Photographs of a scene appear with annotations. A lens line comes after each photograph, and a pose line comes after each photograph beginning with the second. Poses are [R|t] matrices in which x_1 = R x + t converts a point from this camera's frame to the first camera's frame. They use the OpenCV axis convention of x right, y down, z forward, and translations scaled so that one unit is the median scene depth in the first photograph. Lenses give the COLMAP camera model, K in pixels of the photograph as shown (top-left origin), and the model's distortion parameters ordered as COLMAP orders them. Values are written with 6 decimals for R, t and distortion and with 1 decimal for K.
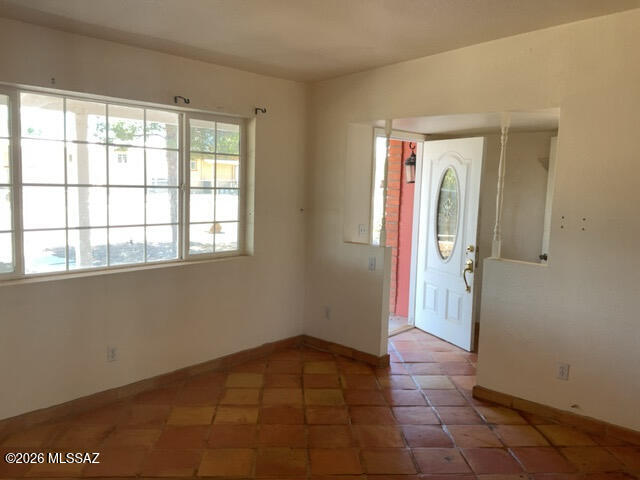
lens RADIAL K [[571.1, 0, 320.0], [0, 571.1, 240.0], [0, 0, 1]] dist [0.124724, -0.005571]
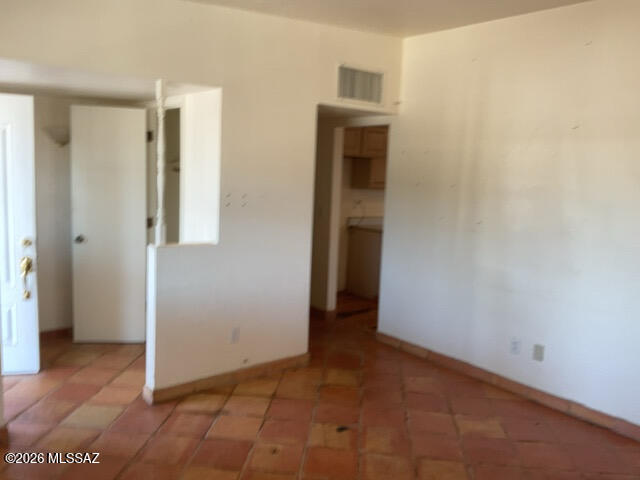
lens RADIAL K [[571.1, 0, 320.0], [0, 571.1, 240.0], [0, 0, 1]] dist [0.124724, -0.005571]
pose [[0.164853, -0.152590, 0.974443, -0.562694], [0.073411, 0.987118, 0.142156, -0.091282], [-0.983582, 0.048100, 0.173931, 0.626715]]
